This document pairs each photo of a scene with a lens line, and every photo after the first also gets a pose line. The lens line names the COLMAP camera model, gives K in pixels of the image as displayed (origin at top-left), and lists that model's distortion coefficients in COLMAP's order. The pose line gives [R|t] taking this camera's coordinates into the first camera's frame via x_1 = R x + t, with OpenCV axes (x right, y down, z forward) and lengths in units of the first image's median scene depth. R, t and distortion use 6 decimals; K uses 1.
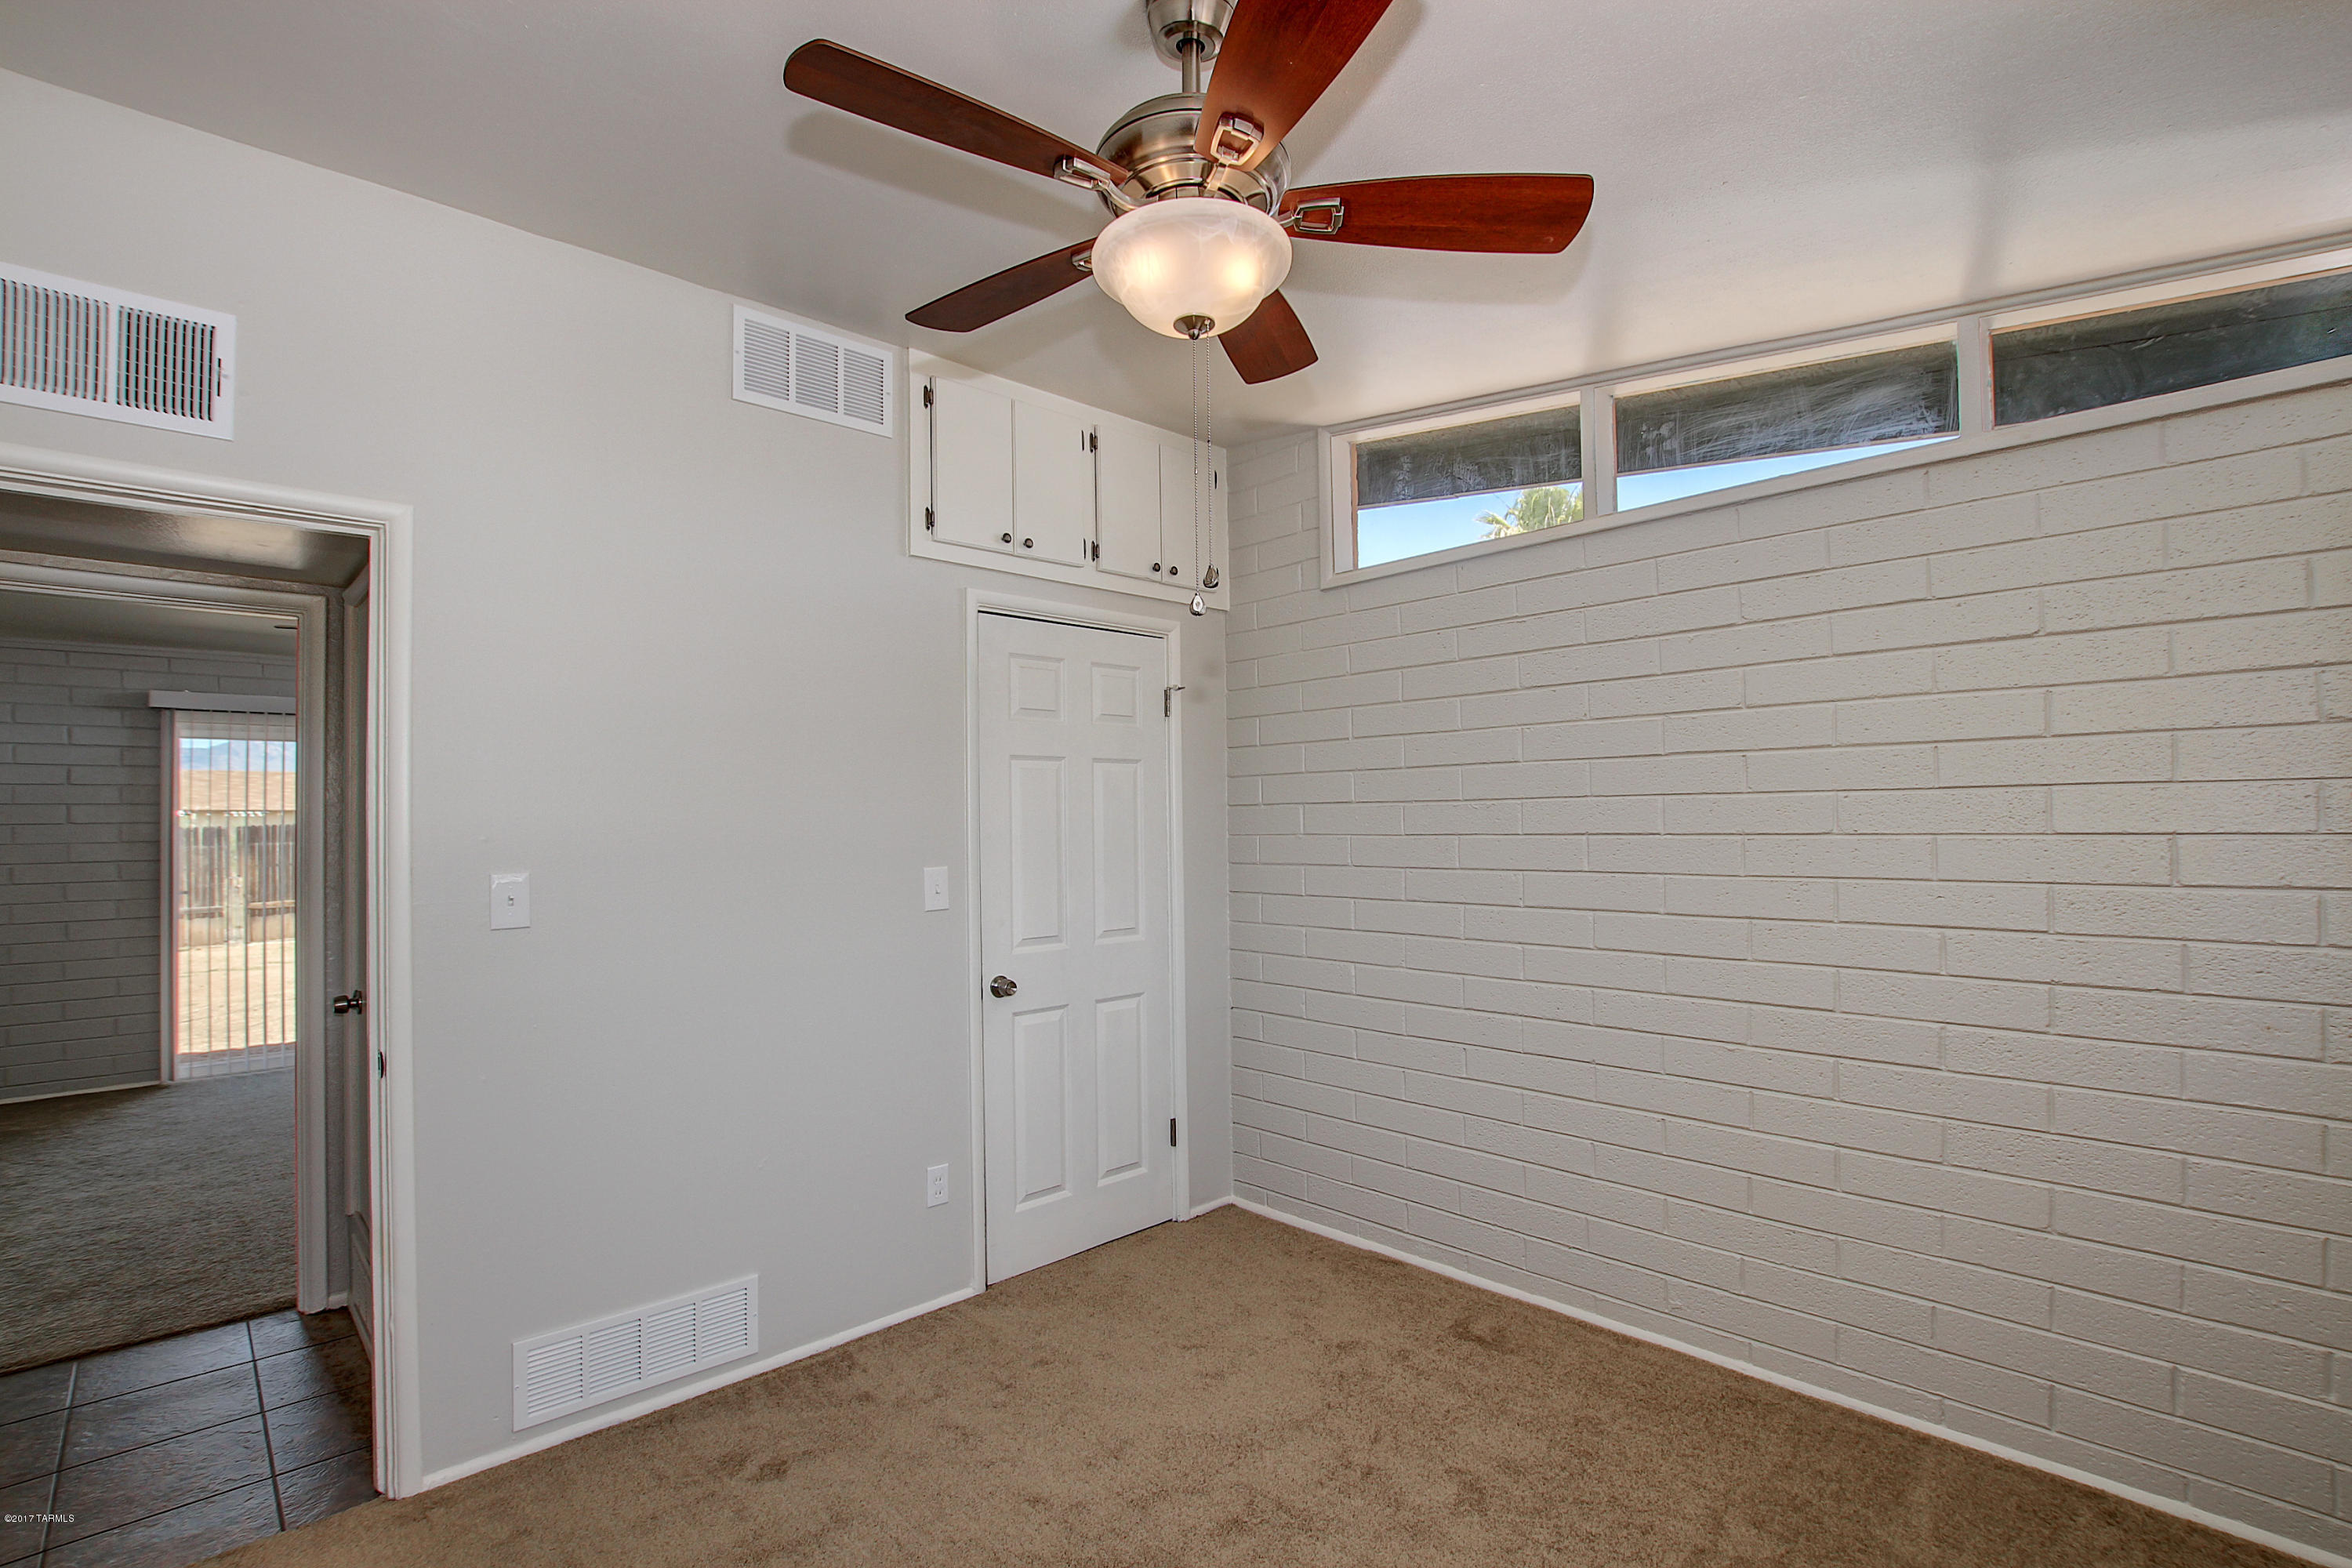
lens RADIAL K [[1090.9, 0, 1184.3], [0, 1090.9, 796.6], [0, 0, 1]] dist [-0.036136, 0.006806]
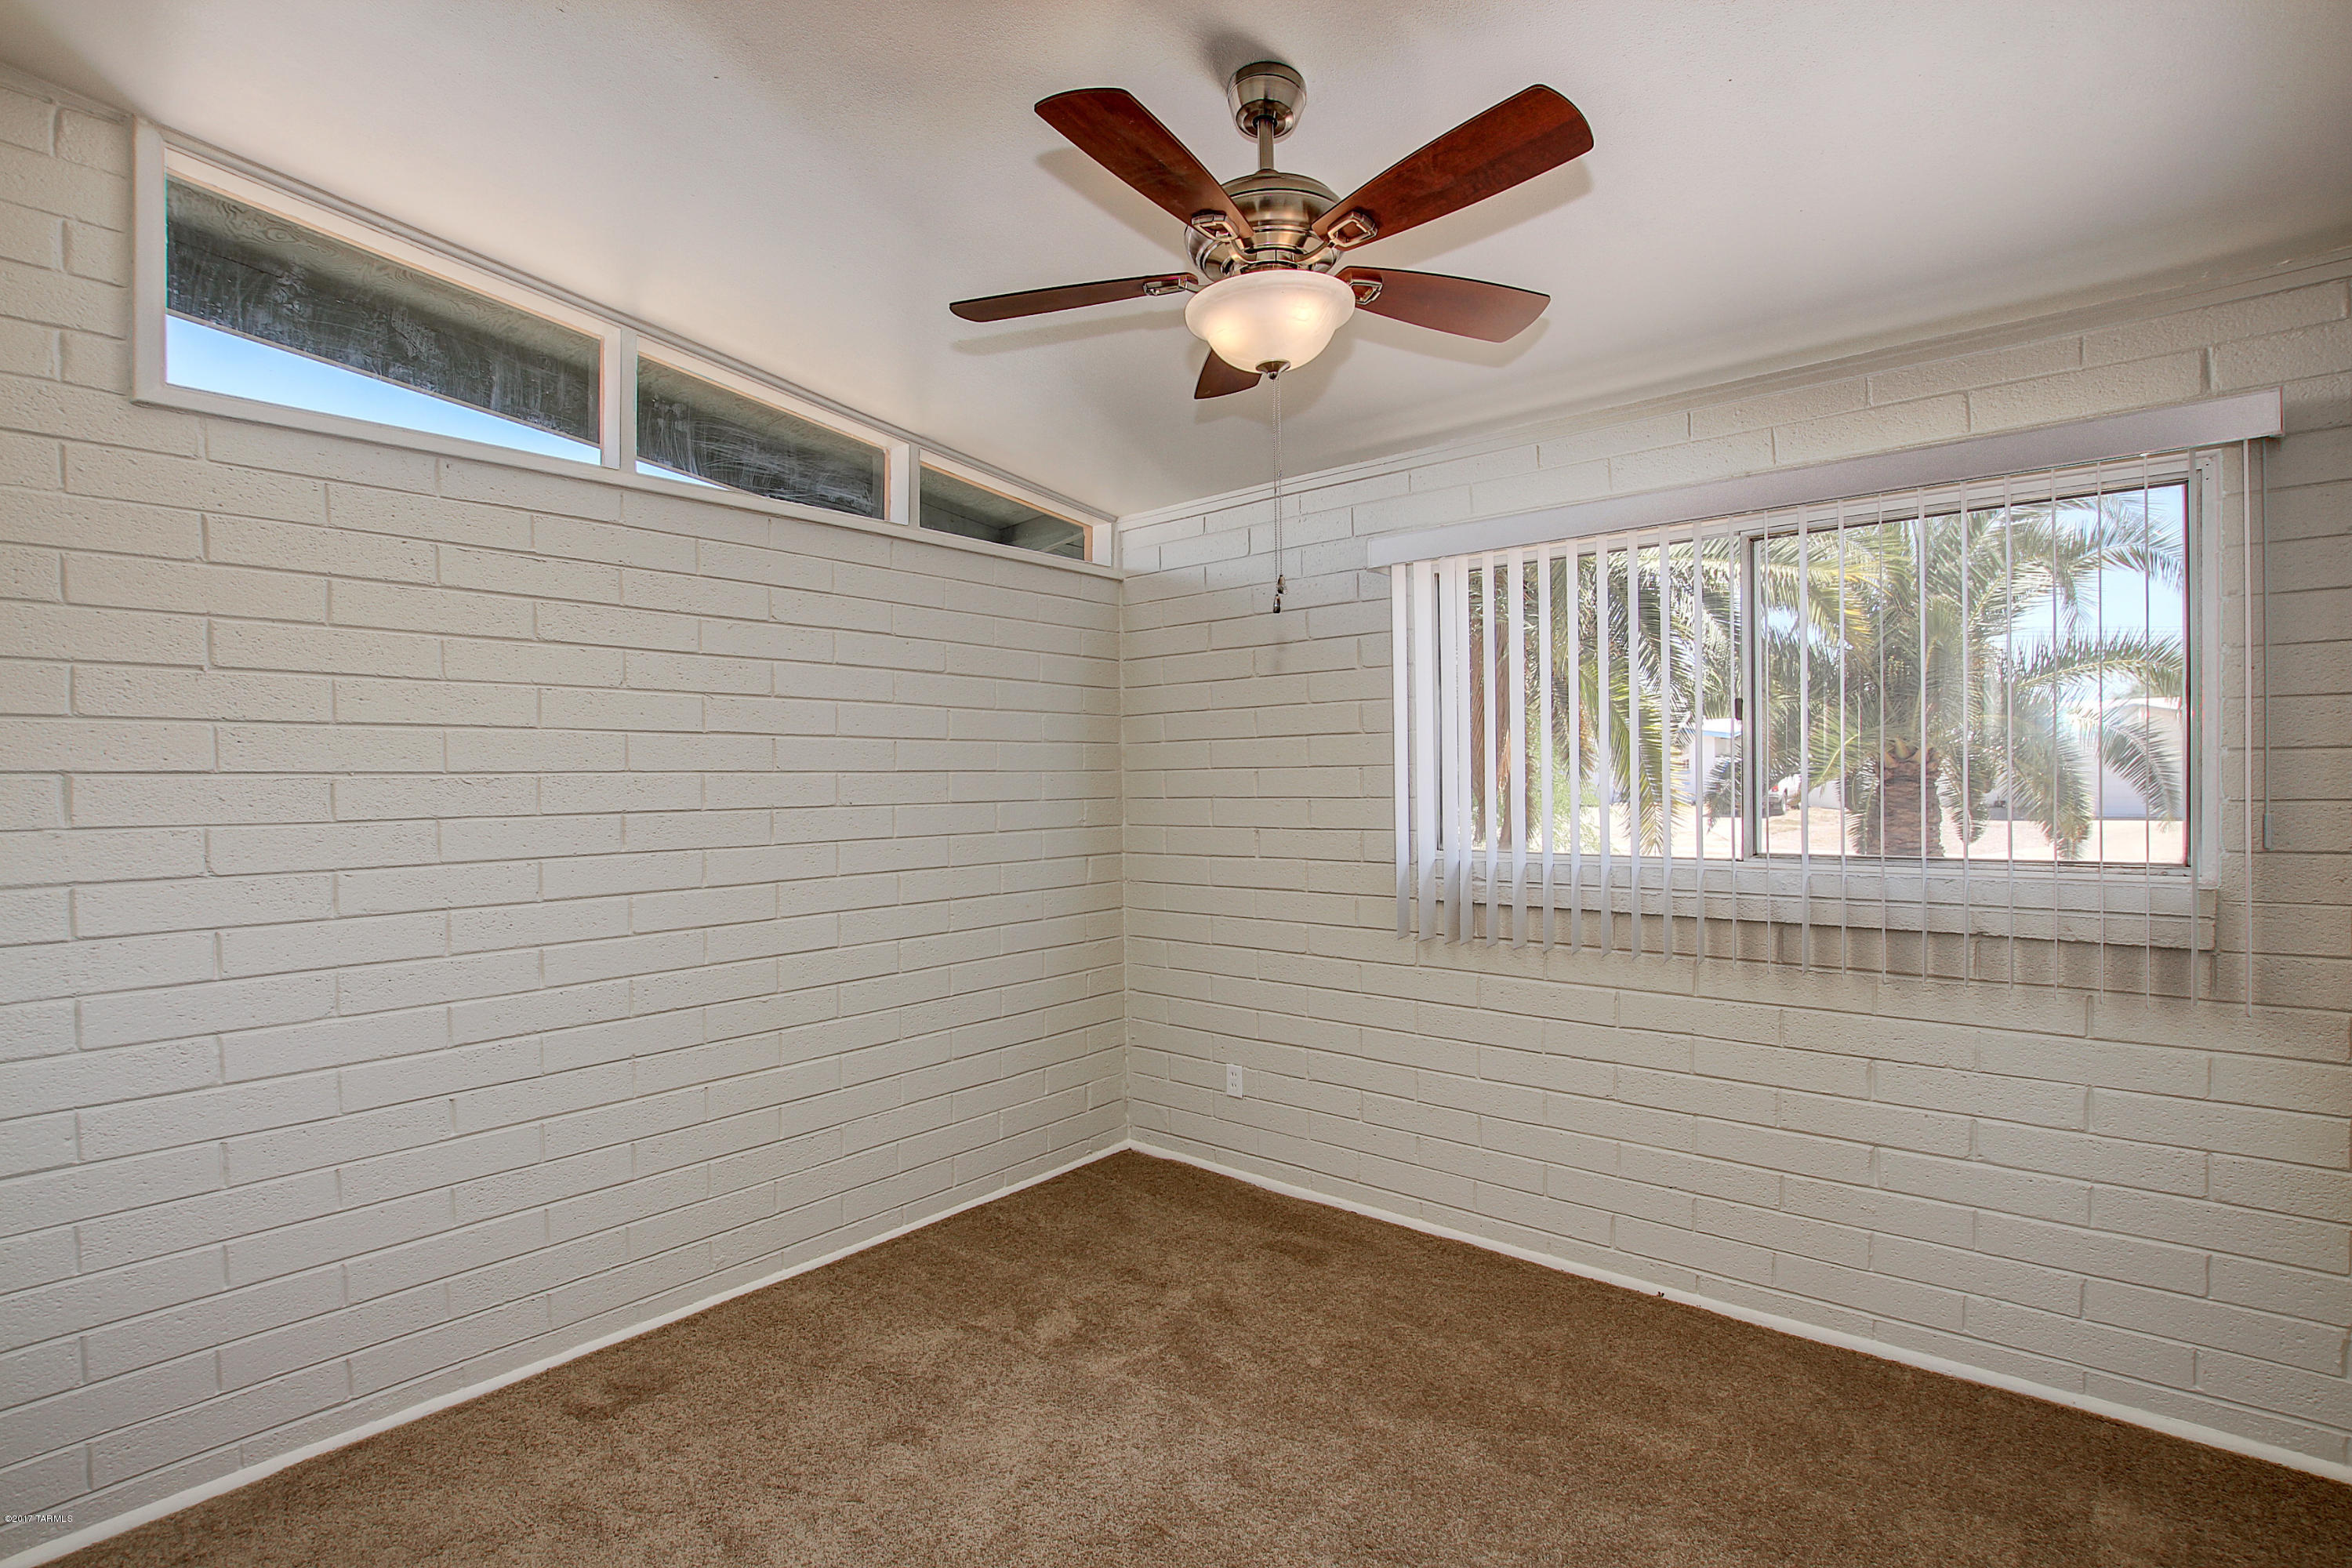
lens RADIAL K [[1090.9, 0, 1184.3], [0, 1090.9, 796.6], [0, 0, 1]] dist [-0.036136, 0.006806]
pose [[-0.112644, 0.001586, 0.993634, -0.639918], [-0.005925, 0.999980, -0.002268, 0.022039], [-0.993618, -0.006143, -0.112633, 0.675648]]
